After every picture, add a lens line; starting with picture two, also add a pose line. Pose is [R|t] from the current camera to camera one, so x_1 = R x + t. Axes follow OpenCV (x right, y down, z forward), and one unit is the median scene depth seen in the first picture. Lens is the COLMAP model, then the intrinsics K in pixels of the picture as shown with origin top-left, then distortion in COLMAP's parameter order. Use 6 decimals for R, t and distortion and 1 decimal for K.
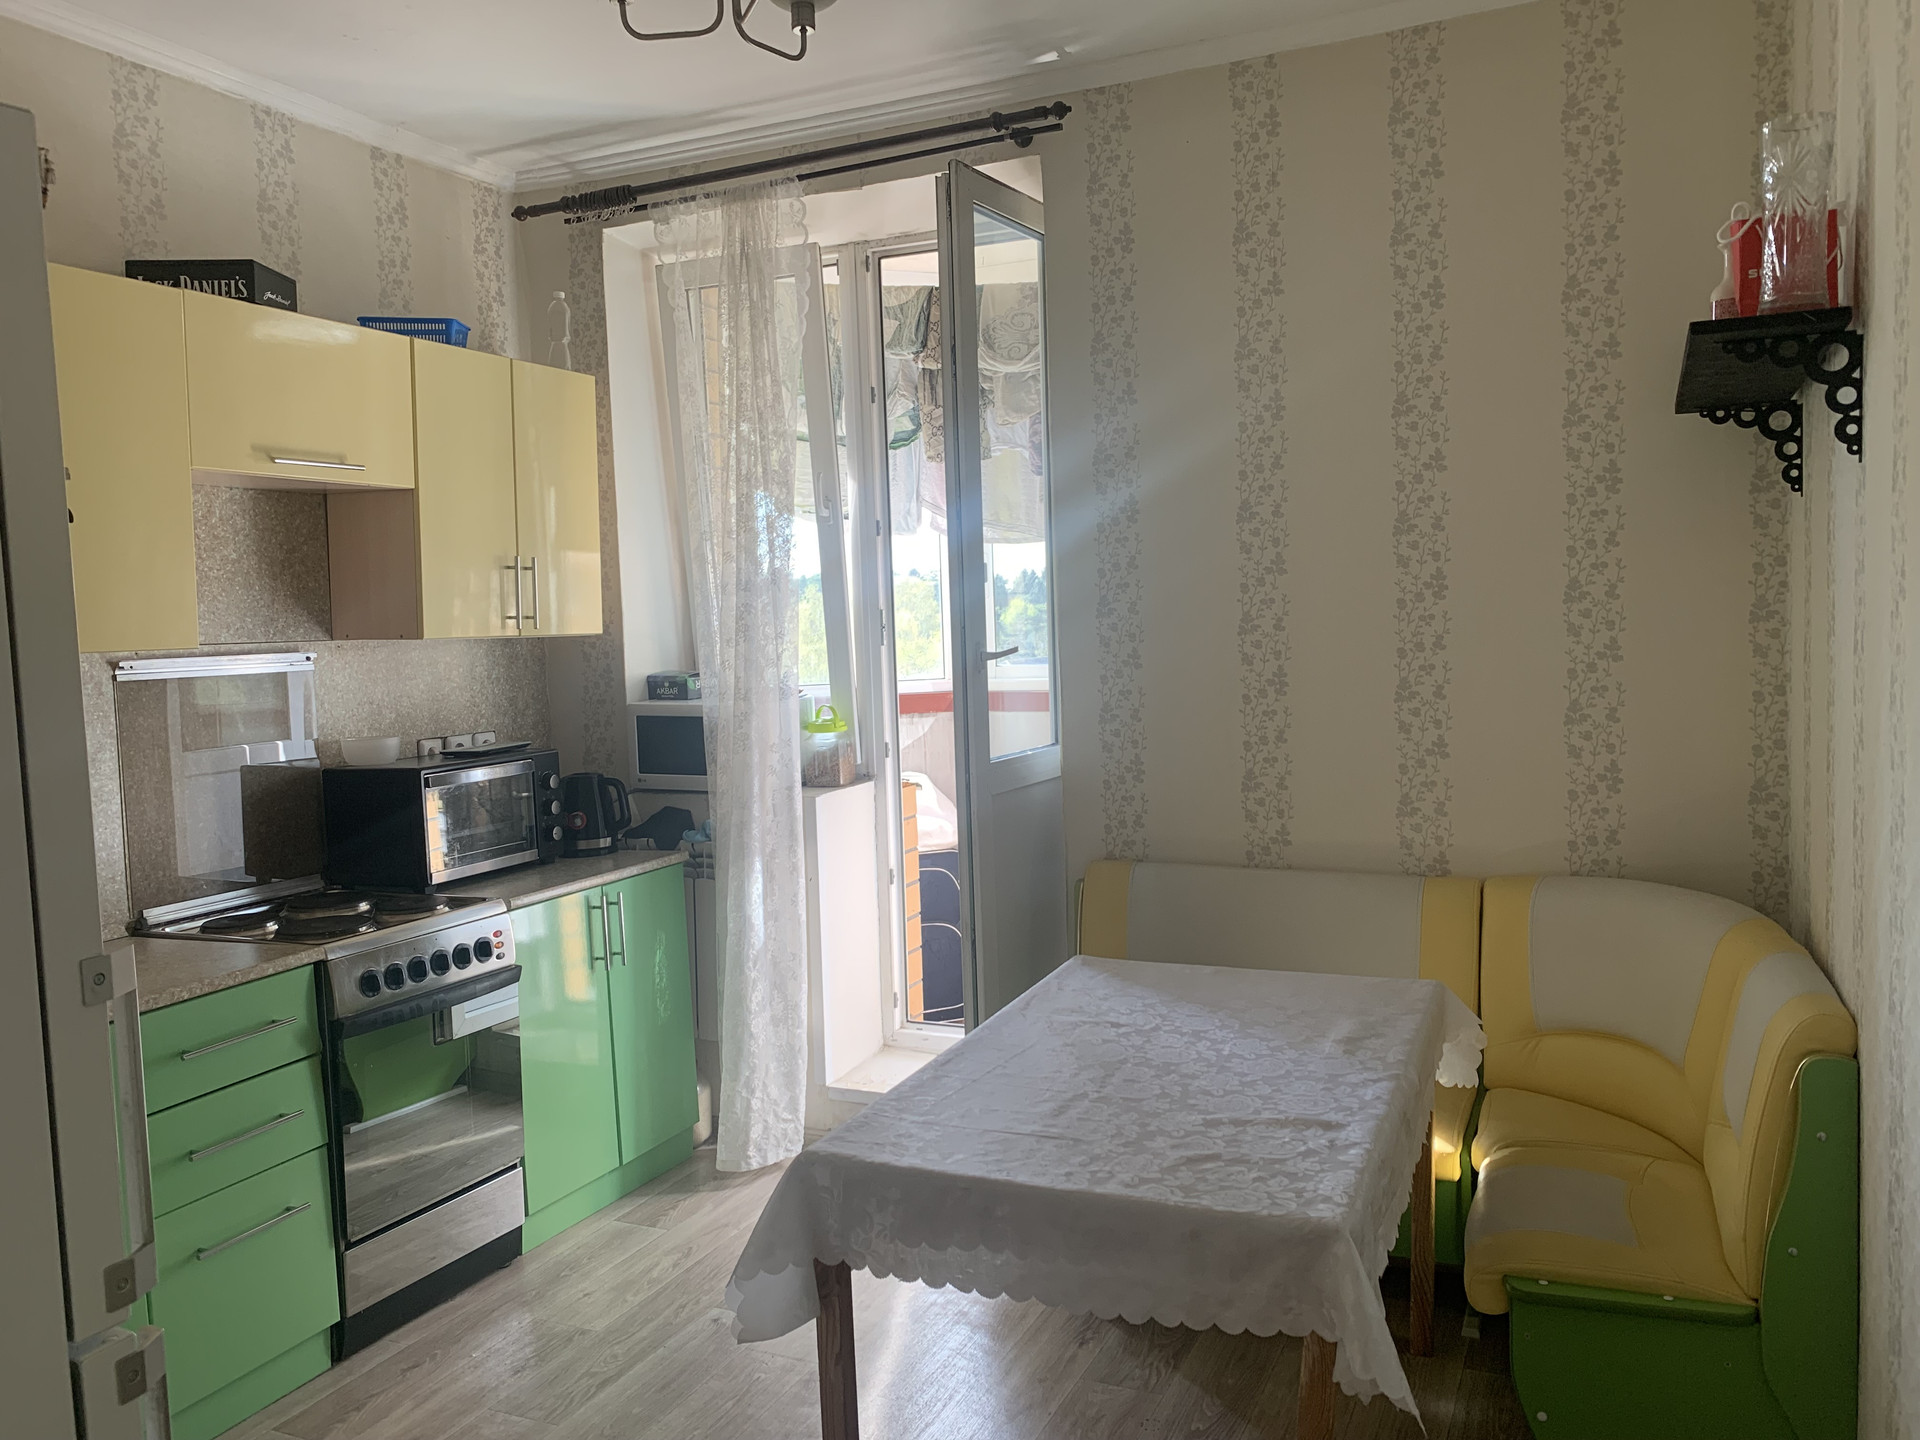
lens RADIAL K [[1477.2, 0, 966.0], [0, 1477.2, 701.2], [0, 0, 1]] dist [0.023905, -0.029744]
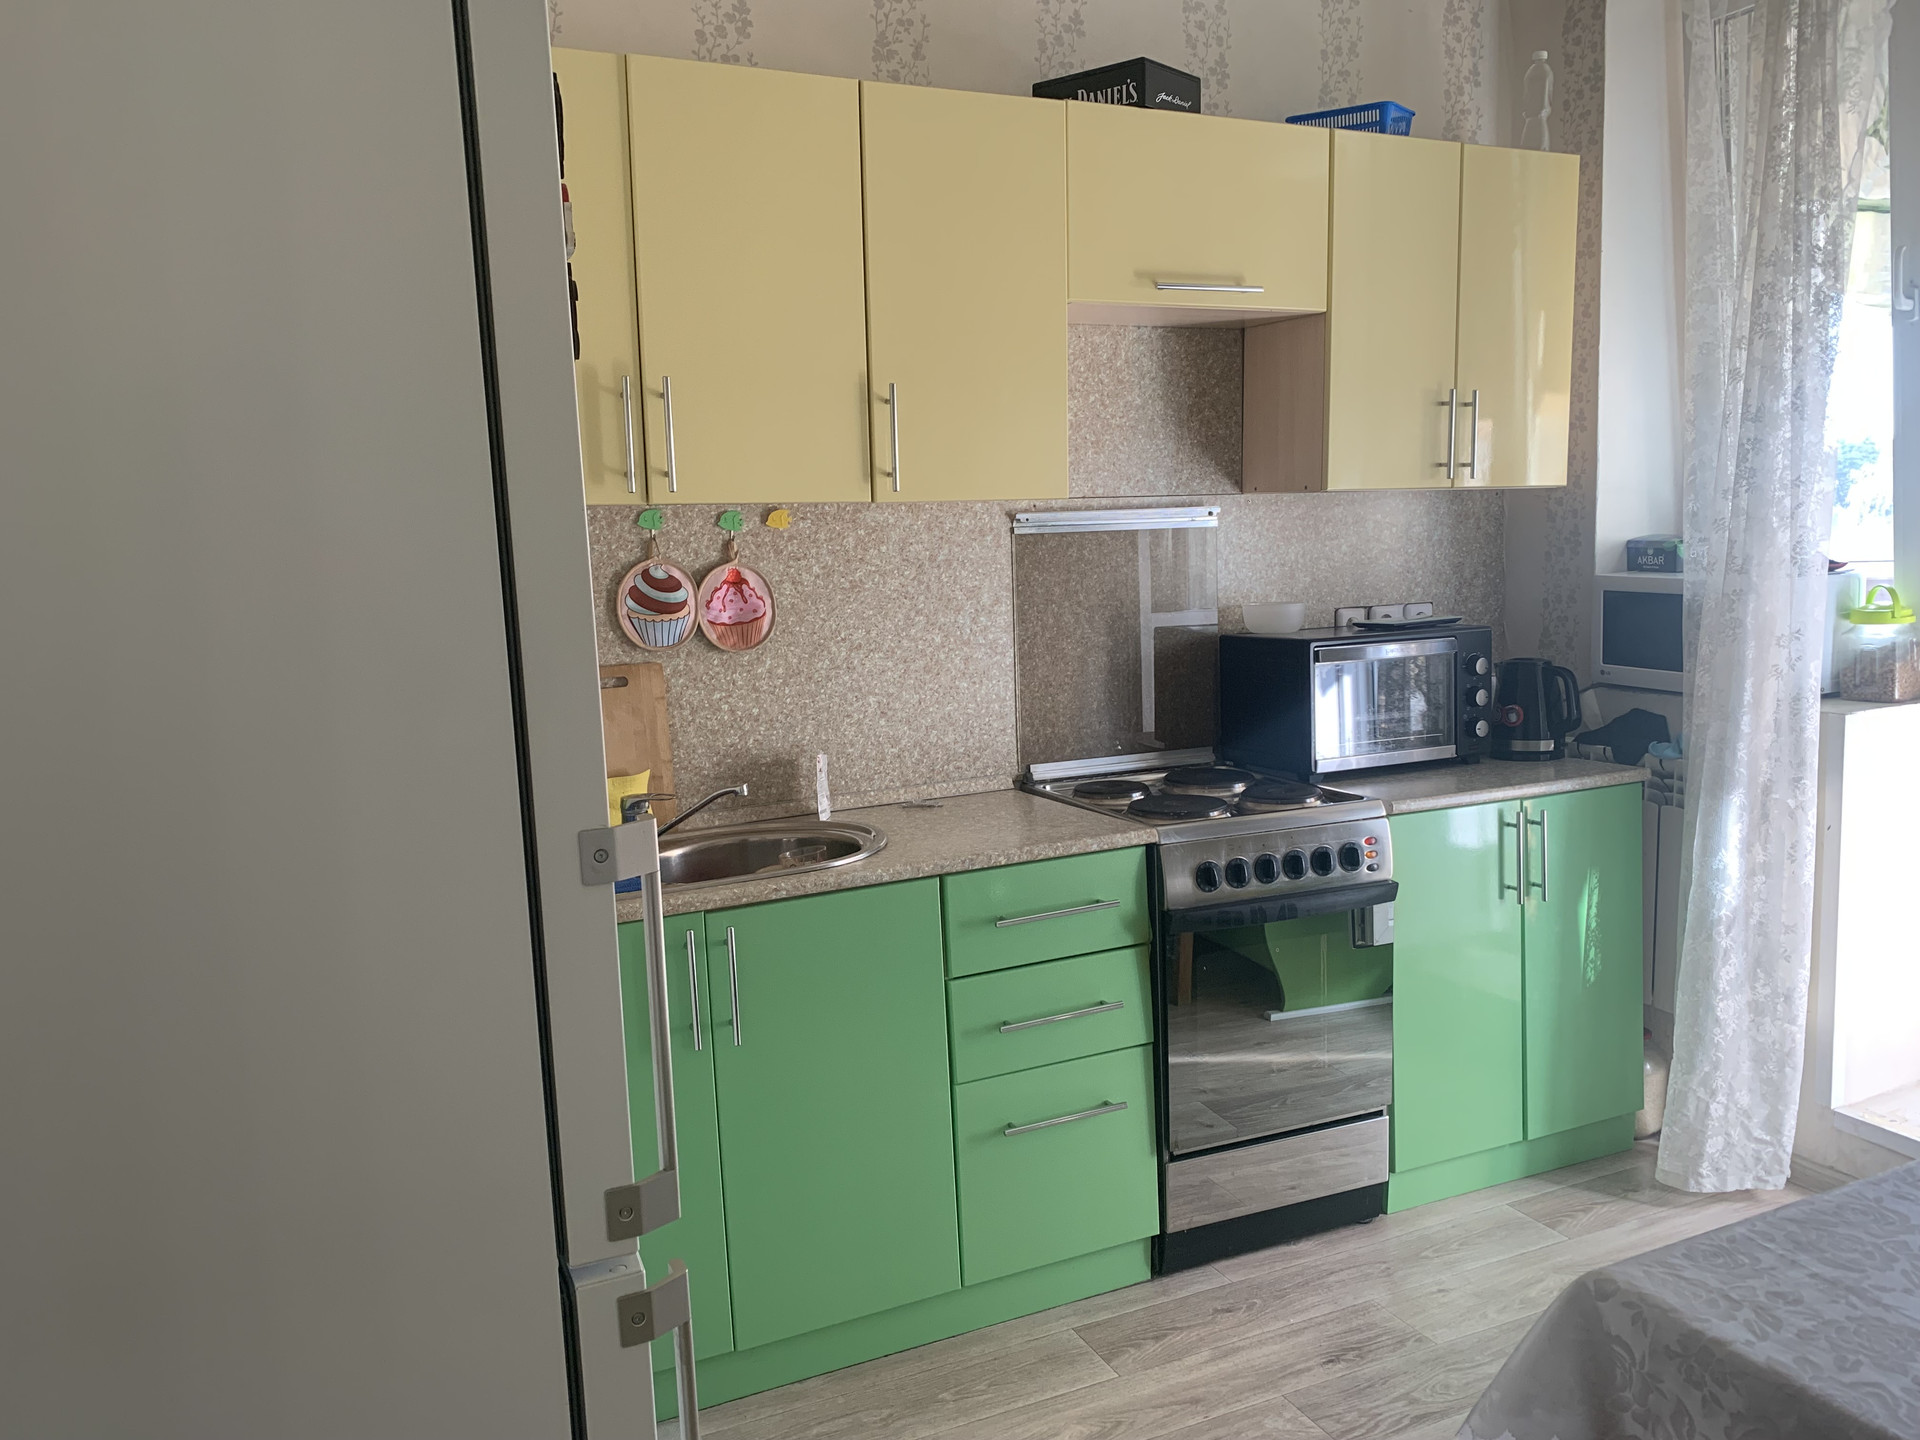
lens RADIAL K [[1477.2, 0, 969.6], [0, 1477.2, 709.9], [0, 0, 1]] dist [0.023905, -0.029744]
pose [[0.759256, 0.088985, -0.644680, 0.041202], [-0.032303, 0.994540, 0.099232, 0.006298], [0.649990, -0.054517, 0.757985, 0.198341]]
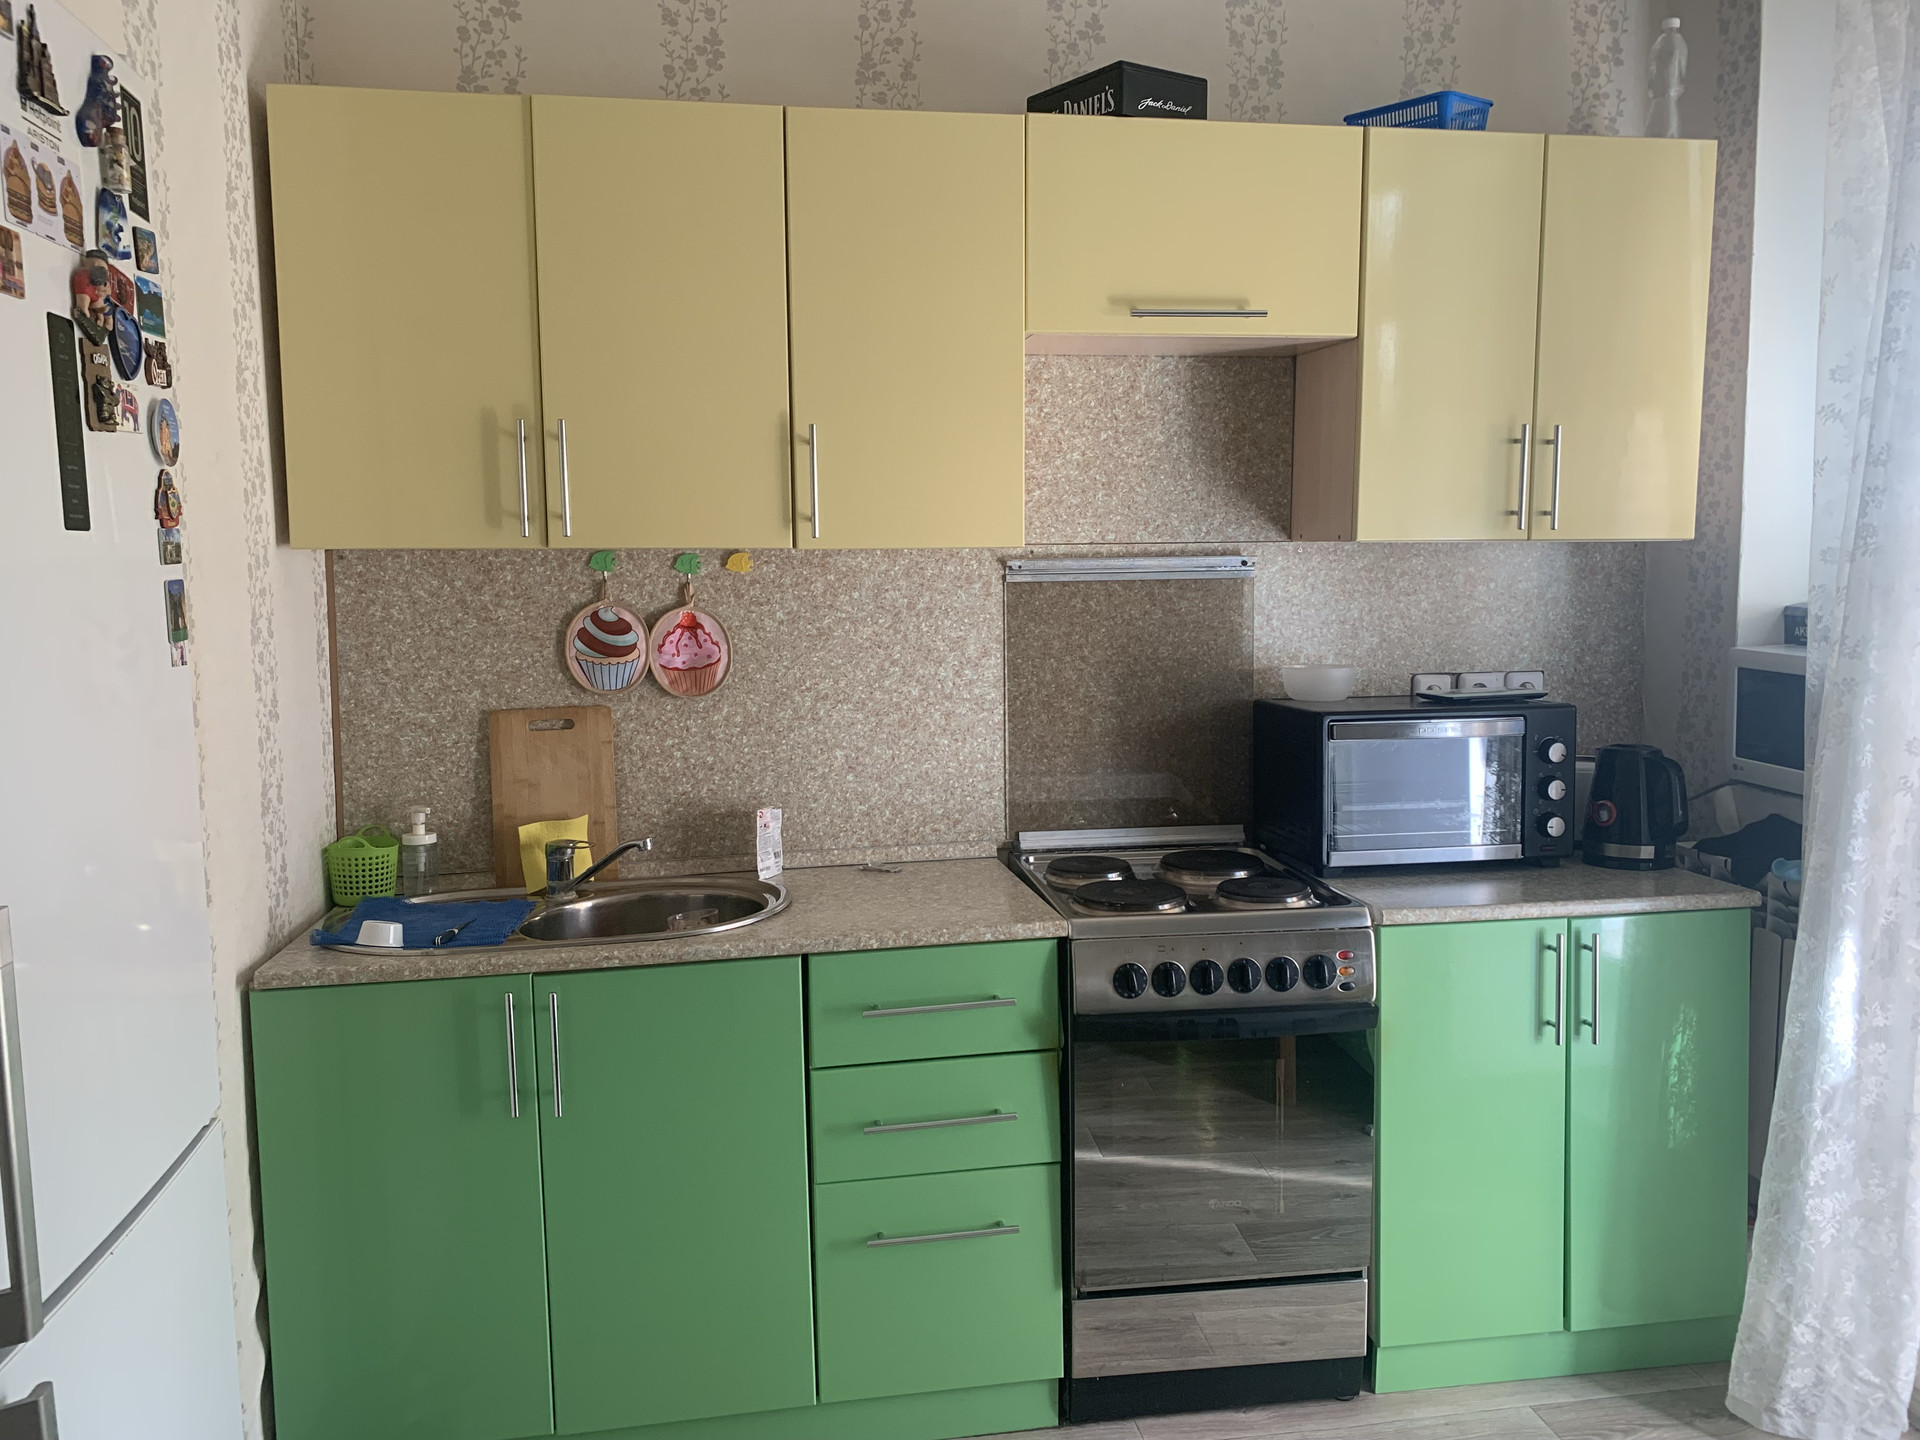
lens RADIAL K [[1477.2, 0, 944.3], [0, 1477.2, 699.6], [0, 0, 1]] dist [0.023905, -0.029744]
pose [[0.553249, 0.107232, -0.826085, 0.139623], [-0.055526, 0.994222, 0.091871, -0.018840], [0.831163, -0.004959, 0.556007, 0.398595]]
